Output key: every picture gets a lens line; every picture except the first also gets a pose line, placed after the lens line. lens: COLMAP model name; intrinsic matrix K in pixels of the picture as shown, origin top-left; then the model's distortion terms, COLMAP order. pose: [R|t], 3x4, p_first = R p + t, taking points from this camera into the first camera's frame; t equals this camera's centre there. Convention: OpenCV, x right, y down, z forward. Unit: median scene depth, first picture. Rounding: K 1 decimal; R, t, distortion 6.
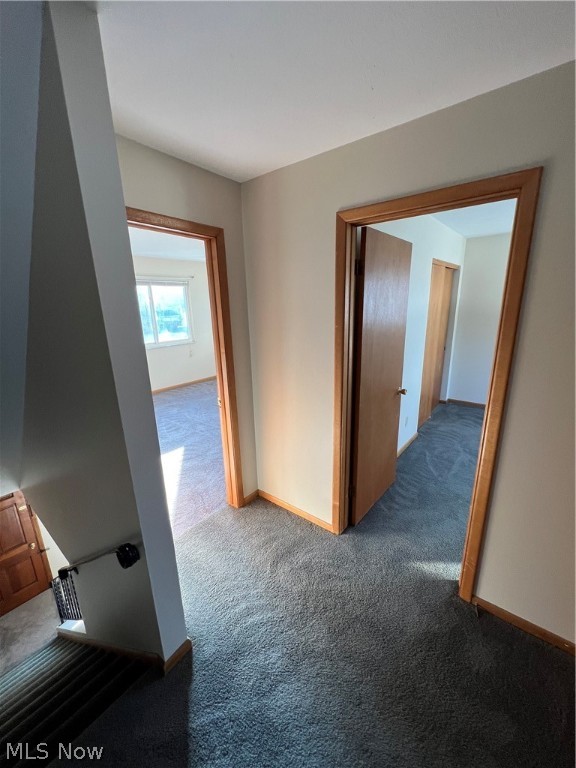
lens RADIAL K [[306.6, 0, 289.8], [0, 306.6, 382.5], [0, 0, 1]] dist [0.000987, 0.000034]
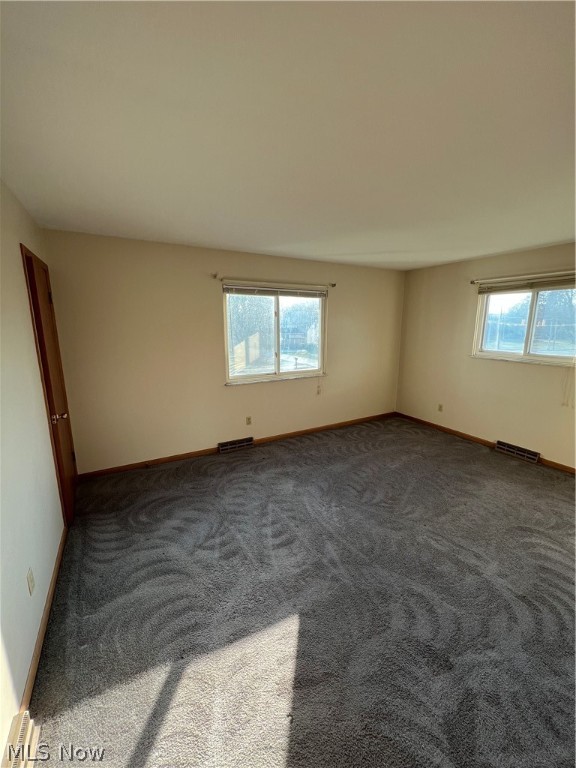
lens RADIAL K [[306.6, 0, 289.8], [0, 306.6, 382.5], [0, 0, 1]] dist [0.000987, 0.000034]
pose [[0.928163, 0.092481, -0.360502, -0.142593], [-0.114810, 0.992542, -0.040973, -0.083052], [0.354024, 0.079419, 0.931858, 0.338143]]
